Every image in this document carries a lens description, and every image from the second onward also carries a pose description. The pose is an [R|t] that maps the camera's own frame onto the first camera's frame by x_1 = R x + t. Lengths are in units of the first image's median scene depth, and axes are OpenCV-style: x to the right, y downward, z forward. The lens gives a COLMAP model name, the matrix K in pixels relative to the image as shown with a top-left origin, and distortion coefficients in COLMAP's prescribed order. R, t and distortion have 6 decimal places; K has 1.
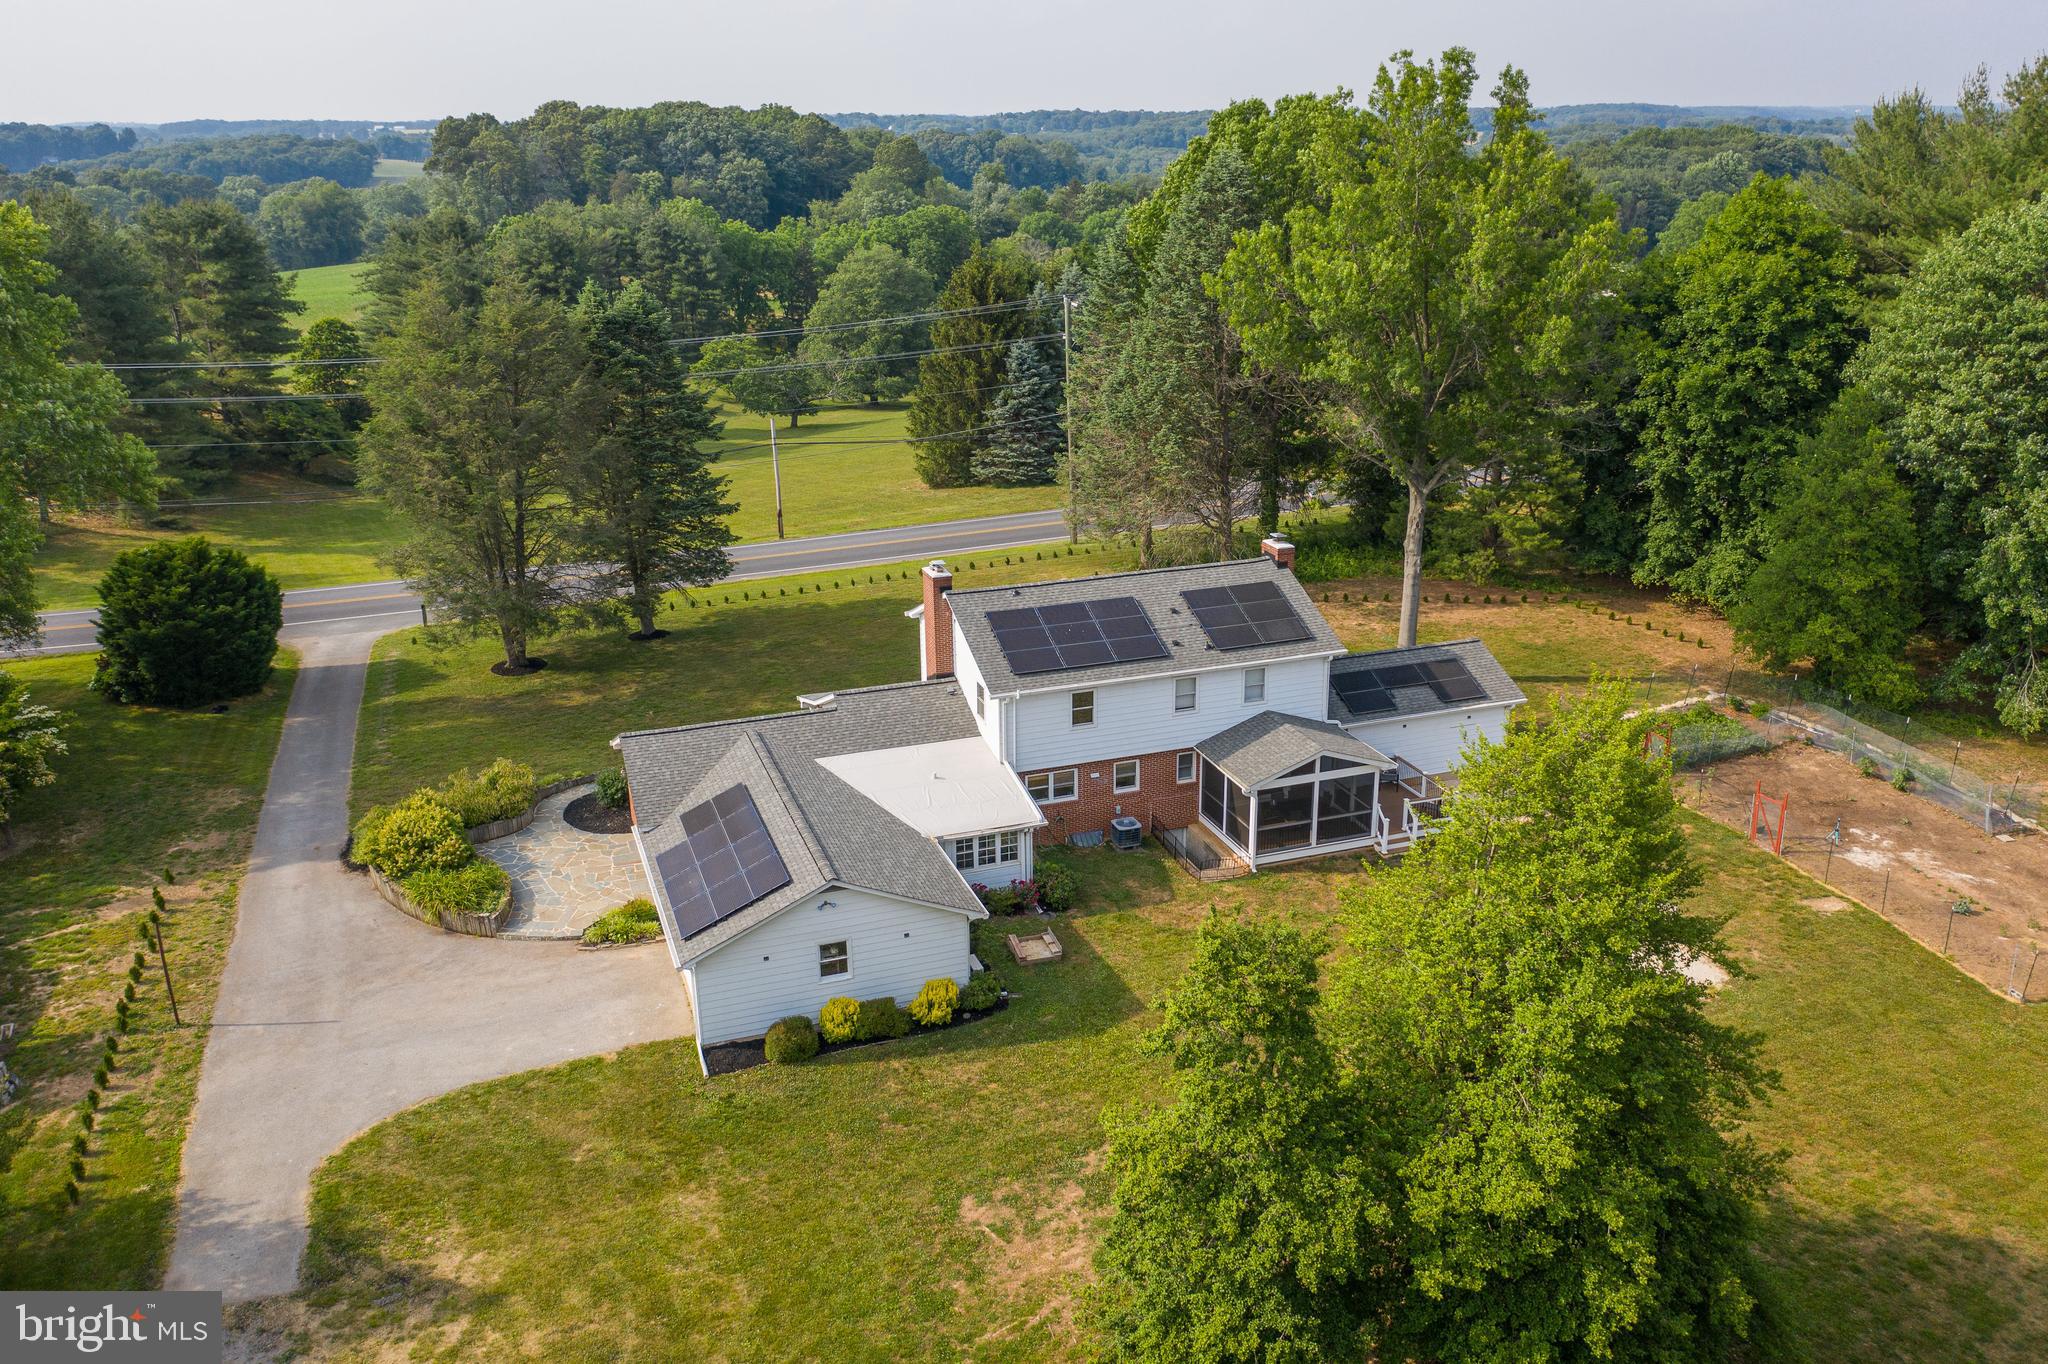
lens RADIAL K [[1627.7, 0, 1029.0], [0, 1627.7, 676.1], [0, 0, 1]] dist [-0.012003, 0.004580]
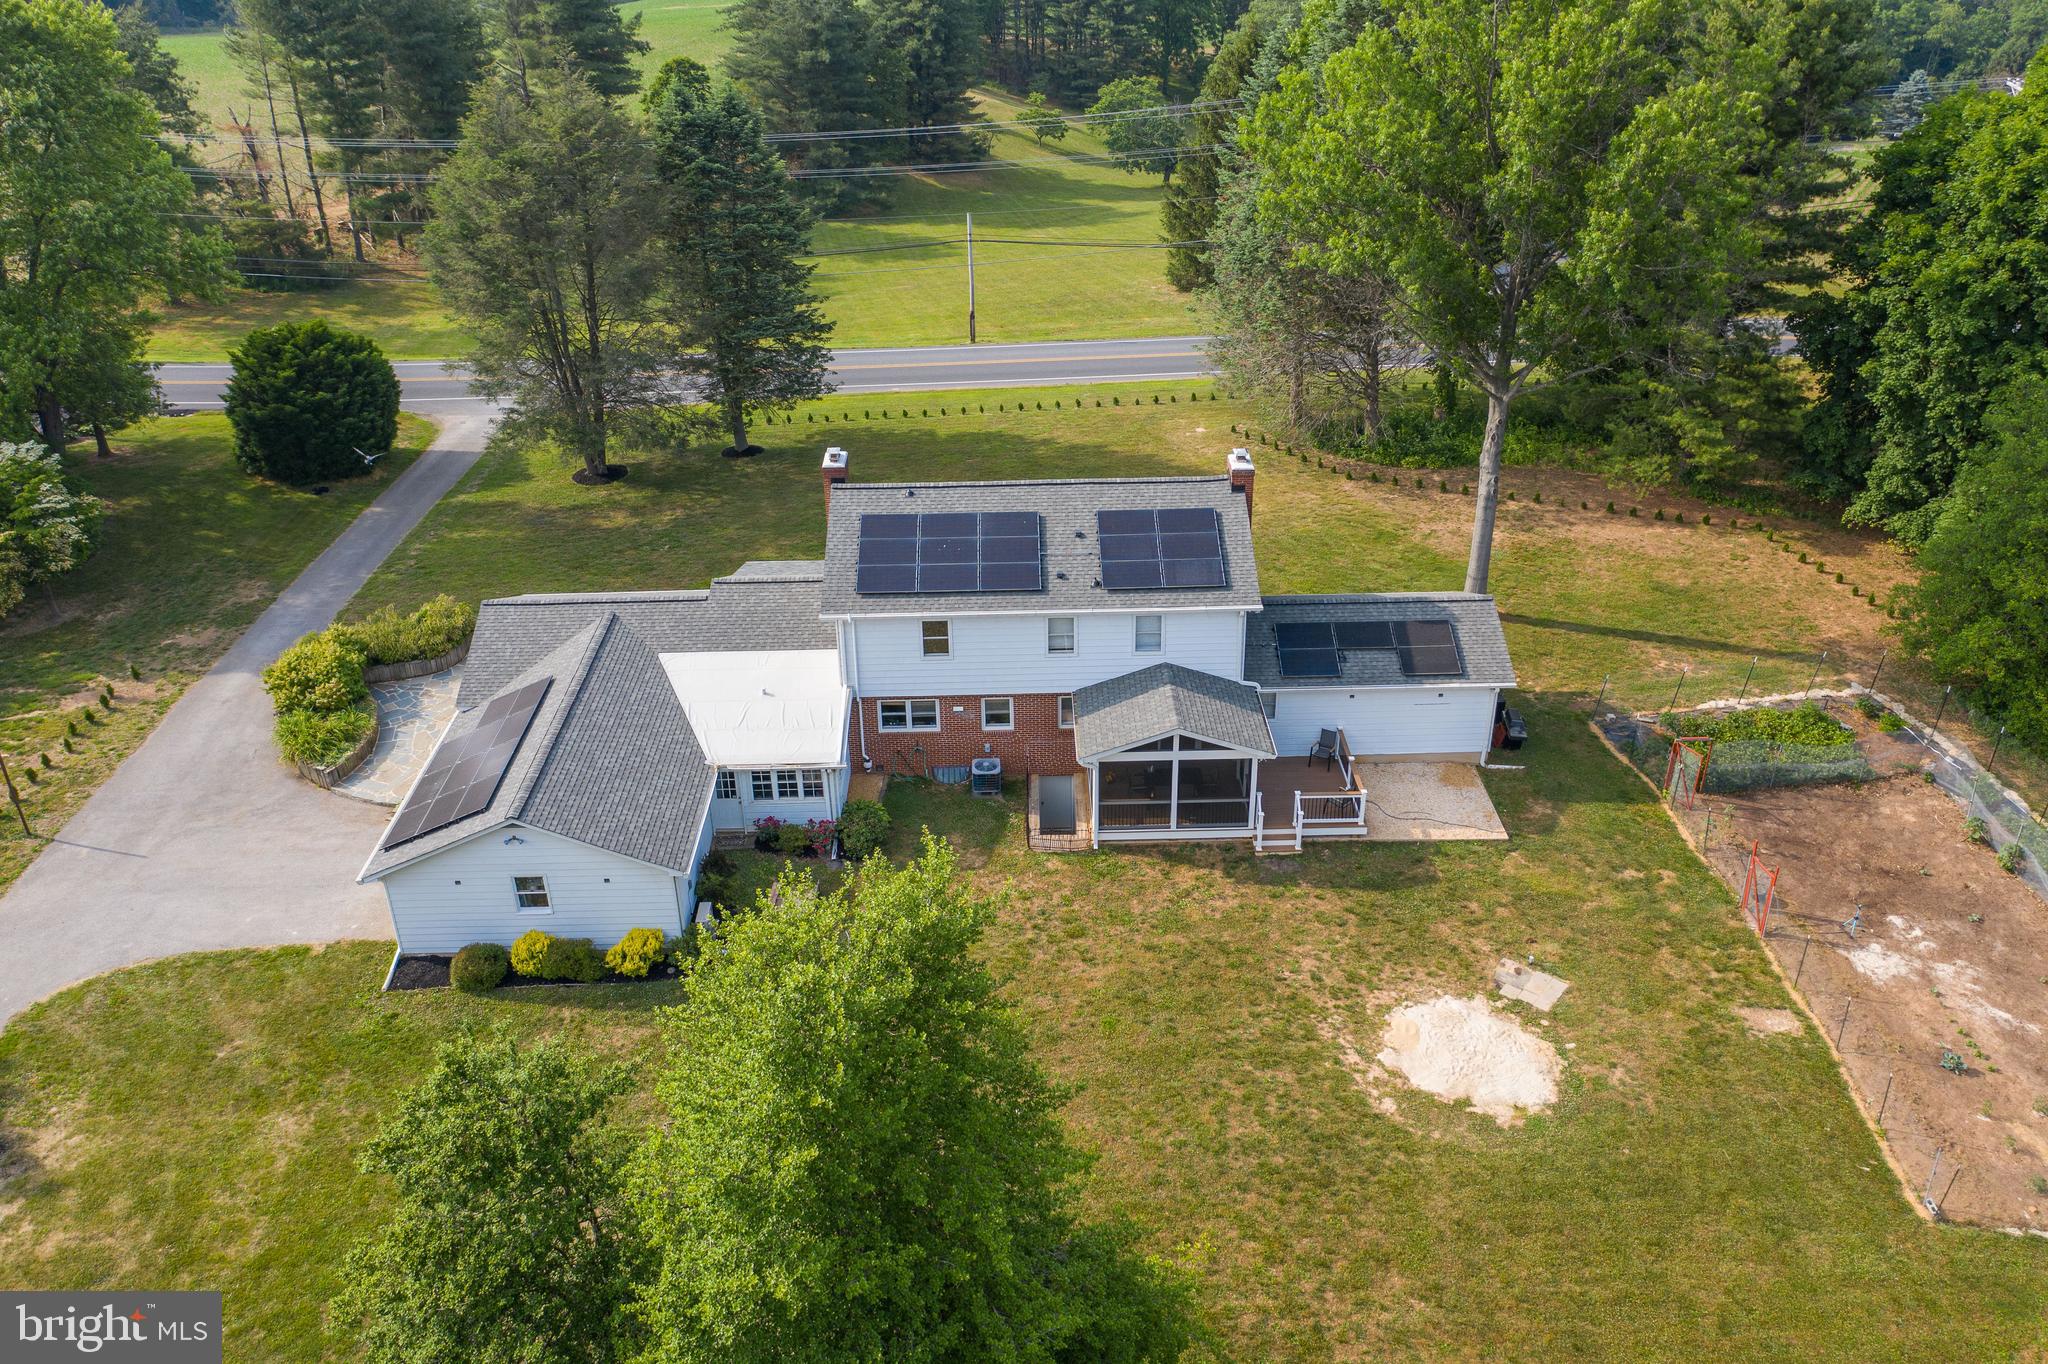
lens RADIAL K [[1627.7, 0, 1021.0], [0, 1627.7, 683.1], [0, 0, 1]] dist [-0.012003, 0.004580]
pose [[0.947686, 0.146796, -0.283446, 0.322404], [-0.097979, 0.978889, 0.179377, -0.116588], [0.303794, -0.142221, 0.942063, 0.158987]]
